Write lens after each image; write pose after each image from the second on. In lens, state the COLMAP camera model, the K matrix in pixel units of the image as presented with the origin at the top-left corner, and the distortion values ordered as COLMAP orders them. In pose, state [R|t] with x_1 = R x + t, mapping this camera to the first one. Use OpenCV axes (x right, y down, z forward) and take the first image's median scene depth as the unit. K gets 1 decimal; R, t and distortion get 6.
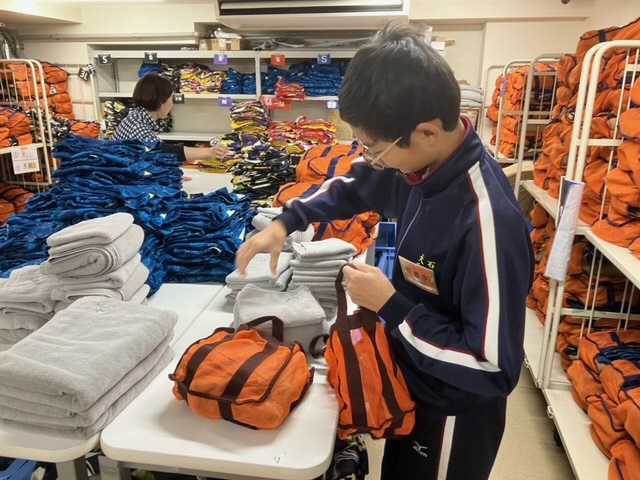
lens RADIAL K [[540.6, 0, 320.0], [0, 540.6, 240.0], [0, 0, 1]] dist [0.008646, -0.000281]
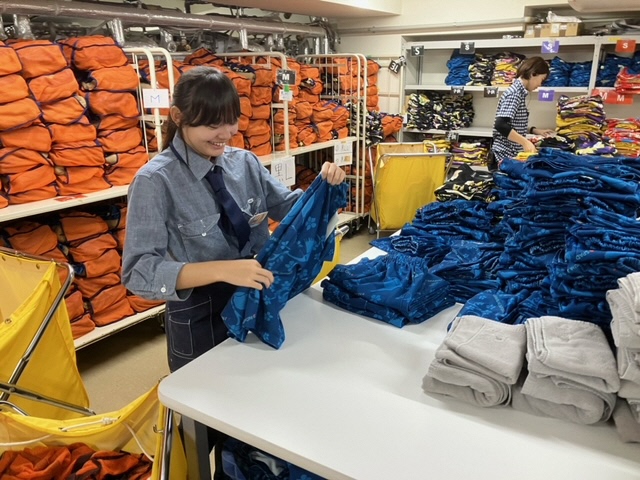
lens RADIAL K [[540.6, 0, 320.0], [0, 540.6, 240.0], [0, 0, 1]] dist [0.008646, -0.000281]
pose [[0.924672, 0.103183, -0.366517, -0.174861], [-0.094679, 0.994657, 0.041158, -0.021043], [0.368805, -0.003356, 0.929501, 0.036122]]
